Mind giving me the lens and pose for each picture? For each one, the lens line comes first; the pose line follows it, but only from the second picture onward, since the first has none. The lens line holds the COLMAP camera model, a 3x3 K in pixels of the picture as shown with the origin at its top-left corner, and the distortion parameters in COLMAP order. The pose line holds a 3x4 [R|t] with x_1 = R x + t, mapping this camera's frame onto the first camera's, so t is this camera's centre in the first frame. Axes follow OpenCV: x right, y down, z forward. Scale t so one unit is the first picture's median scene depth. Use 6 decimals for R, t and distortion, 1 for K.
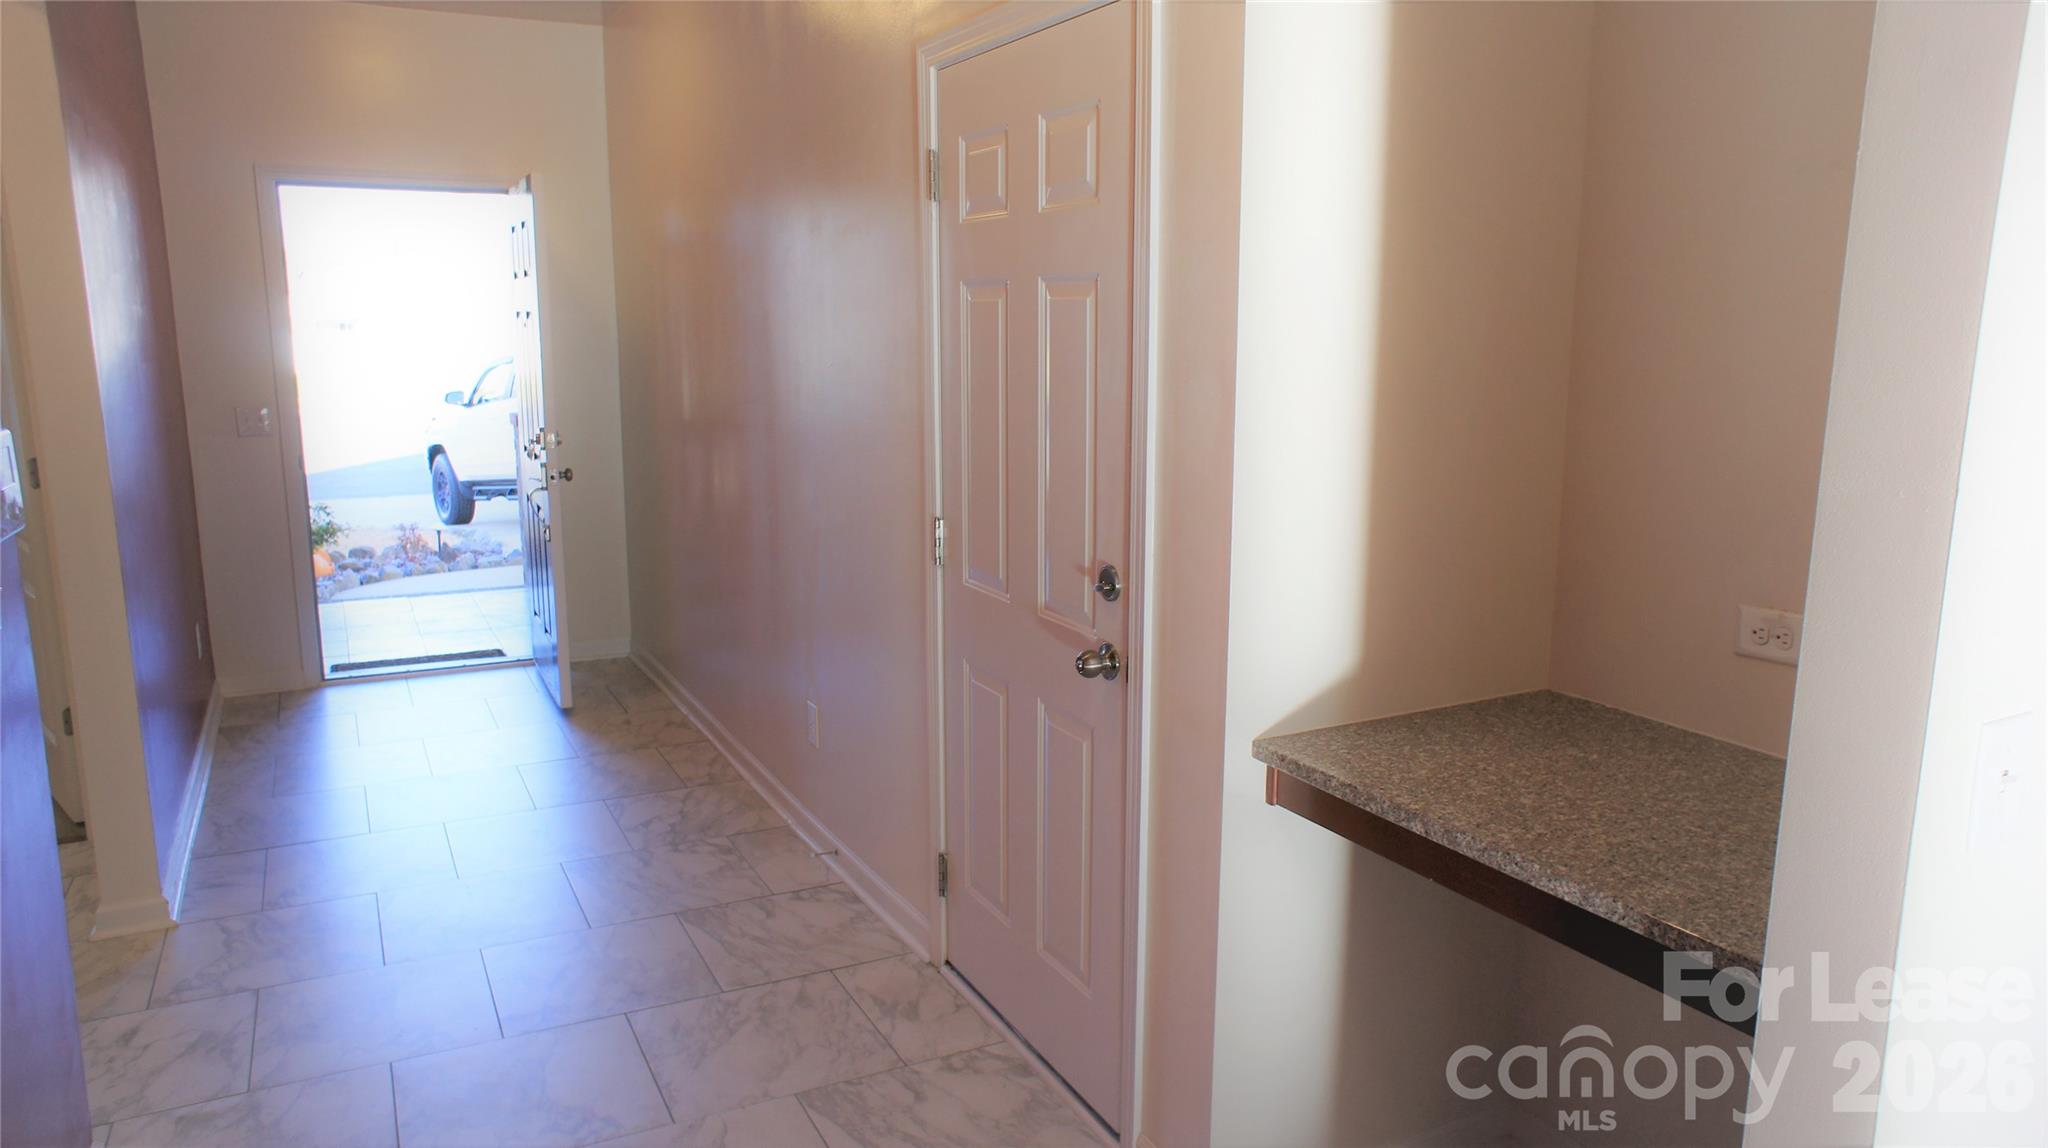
lens RADIAL K [[1385.0, 0, 1021.7], [0, 1385.0, 585.2], [0, 0, 1]] dist [0.055411, 0.002222]
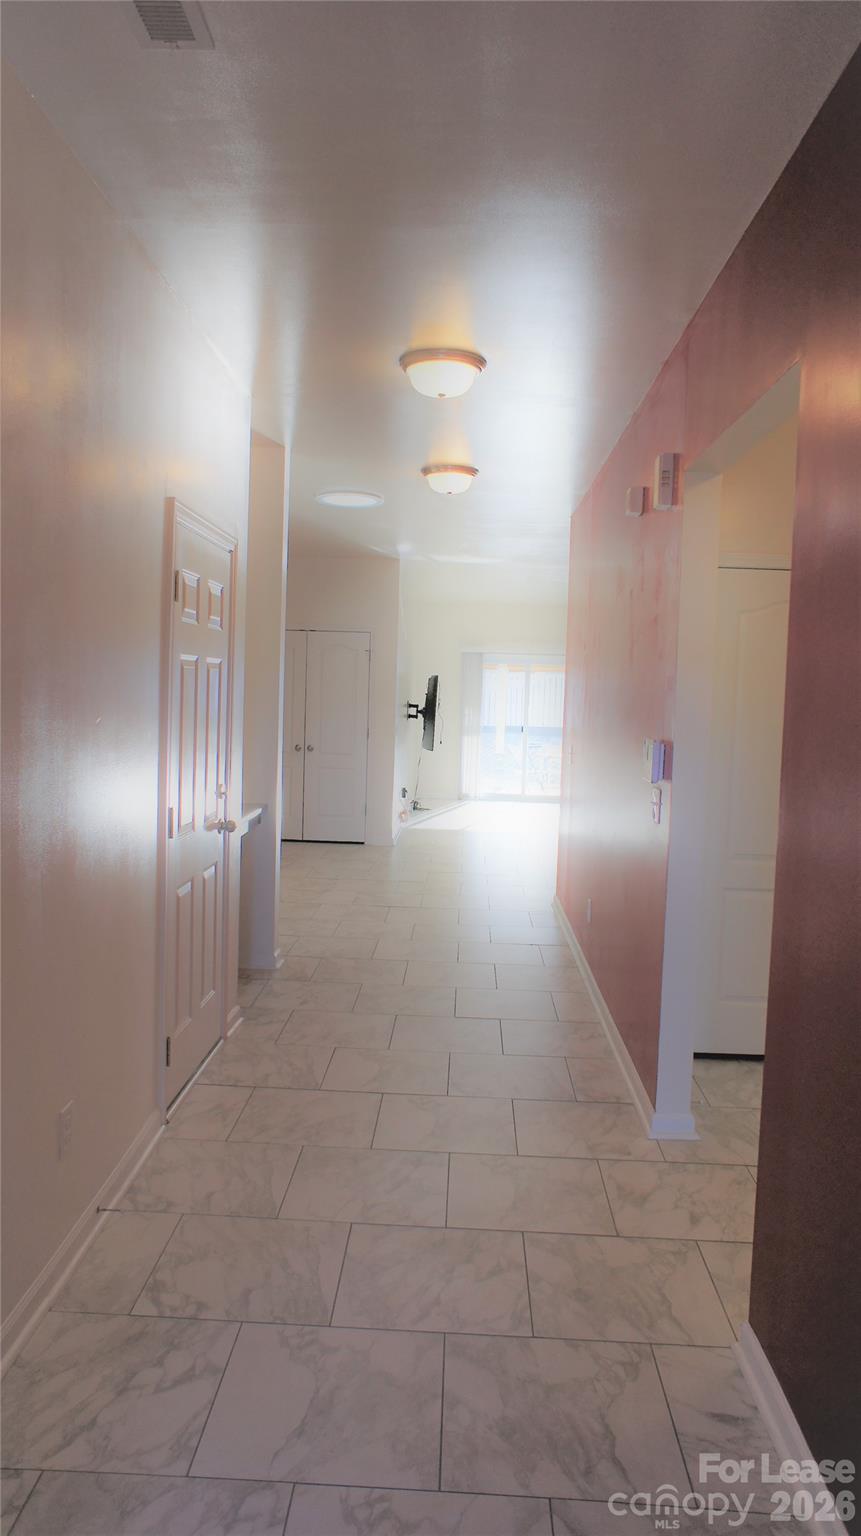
lens RADIAL K [[1038.7, 0, 430.5], [0, 1038.7, 768.0], [0, 0, 1]] dist [0.055411, 0.002222]
pose [[-0.874003, -0.066700, 0.481320, -0.690018], [0.057310, 0.969471, 0.238414, -0.273220], [-0.482528, 0.235959, -0.843499, 1.487205]]
